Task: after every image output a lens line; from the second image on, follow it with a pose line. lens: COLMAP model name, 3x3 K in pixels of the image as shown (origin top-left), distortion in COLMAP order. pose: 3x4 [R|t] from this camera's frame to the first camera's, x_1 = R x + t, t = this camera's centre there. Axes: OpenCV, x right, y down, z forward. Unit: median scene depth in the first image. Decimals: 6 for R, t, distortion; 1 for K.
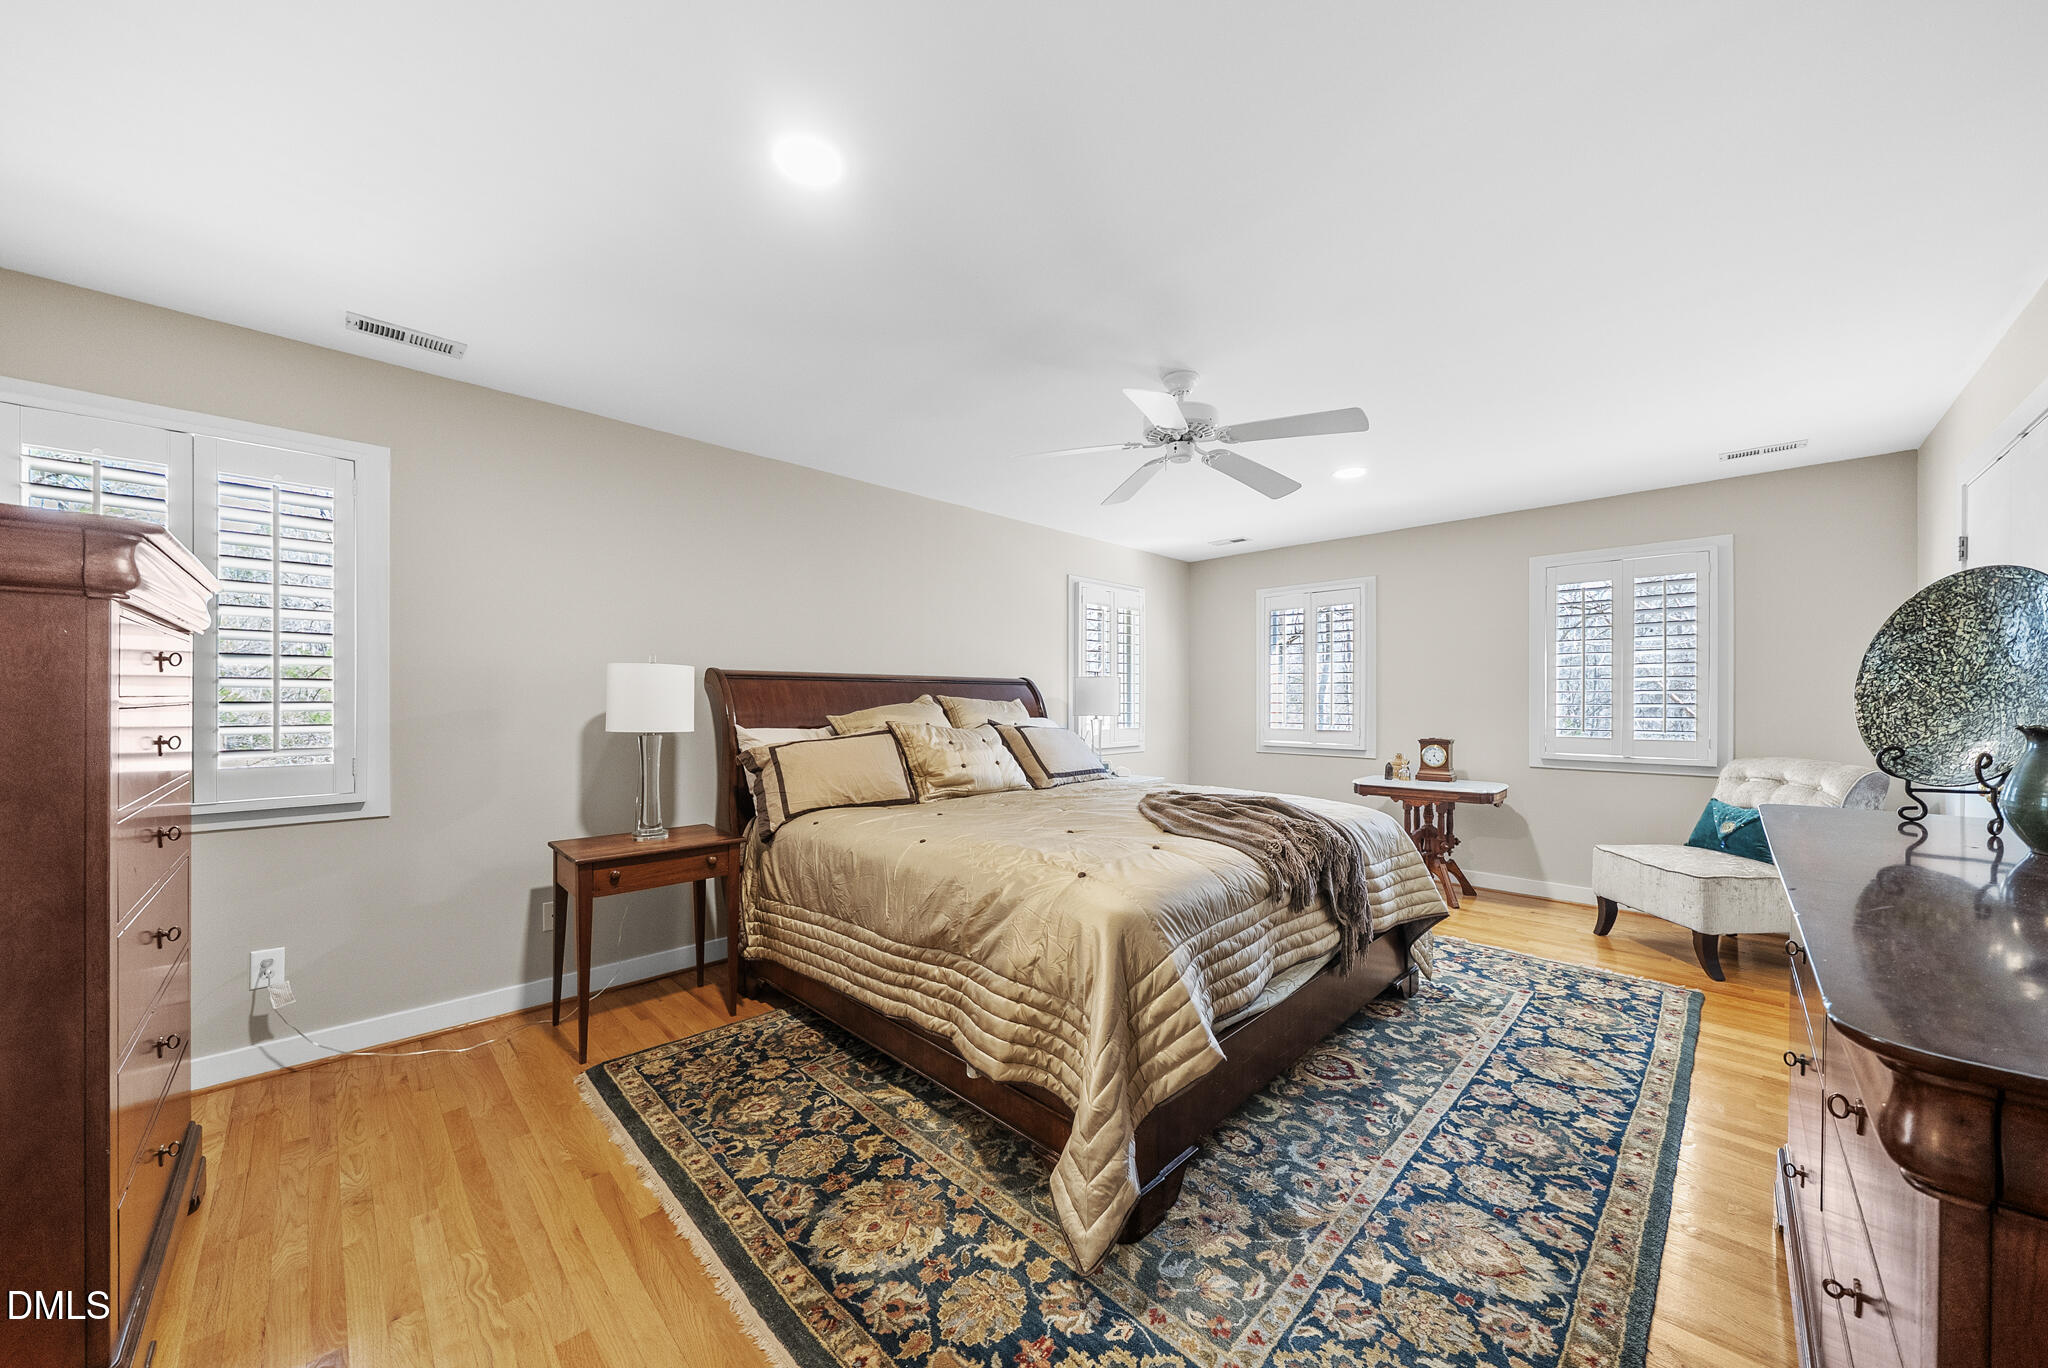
lens RADIAL K [[707.2, 0, 1023.6], [0, 707.2, 696.2], [0, 0, 1]] dist [-0.008312, -0.000609]
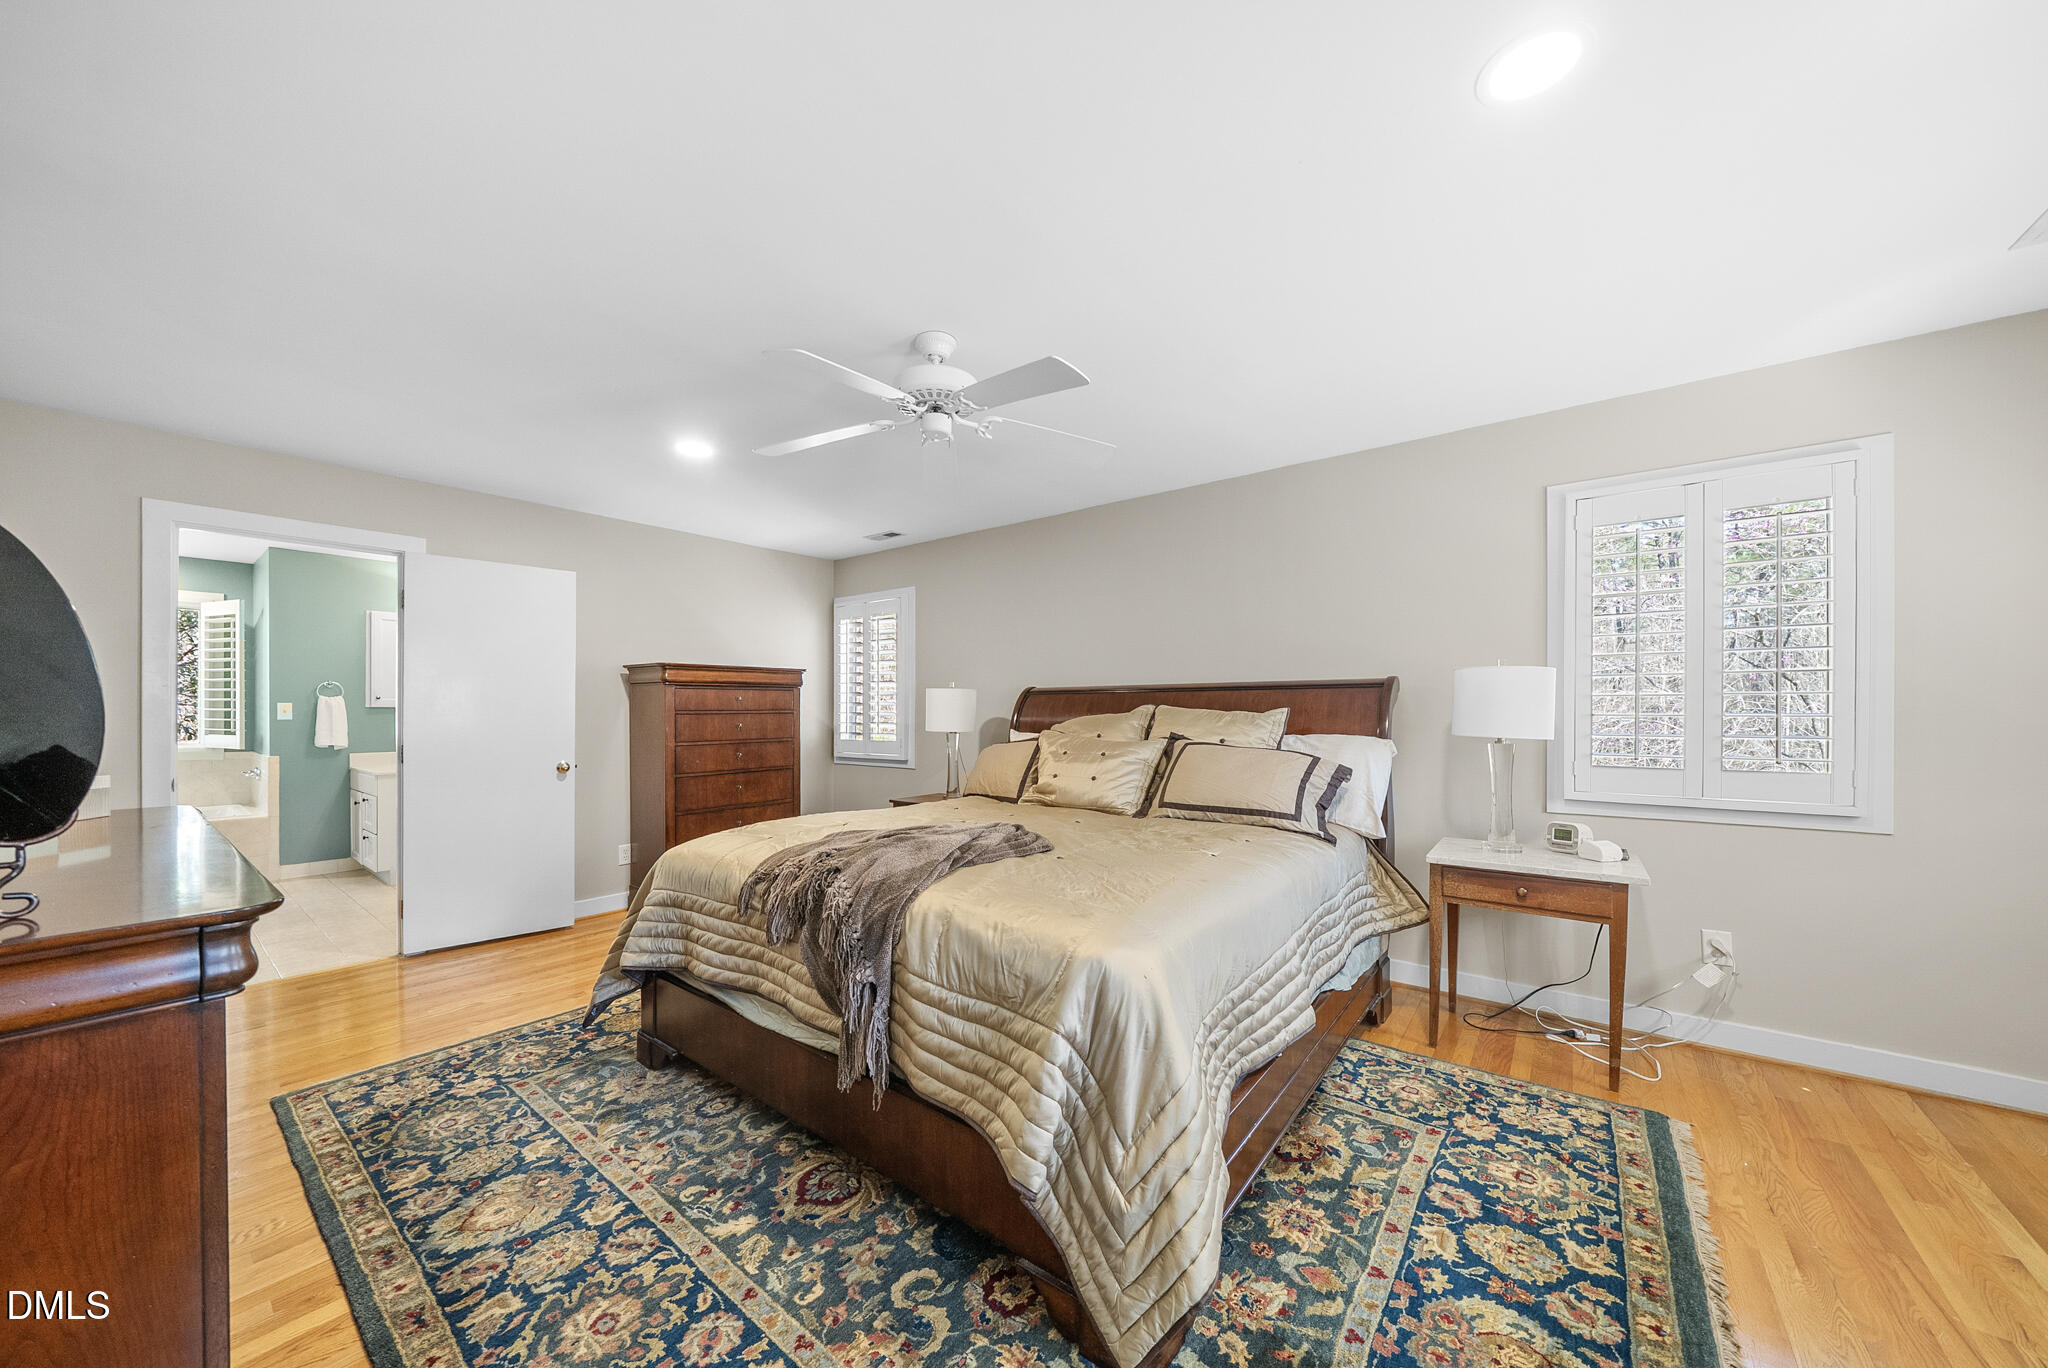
lens RADIAL K [[707.2, 0, 1011.6], [0, 707.2, 706.3], [0, 0, 1]] dist [-0.008312, -0.000609]
pose [[0.128319, -0.008321, -0.991698, 1.669828], [0.006441, 0.999951, -0.007557, 0.012782], [0.991712, -0.005418, 0.128366, 1.495764]]
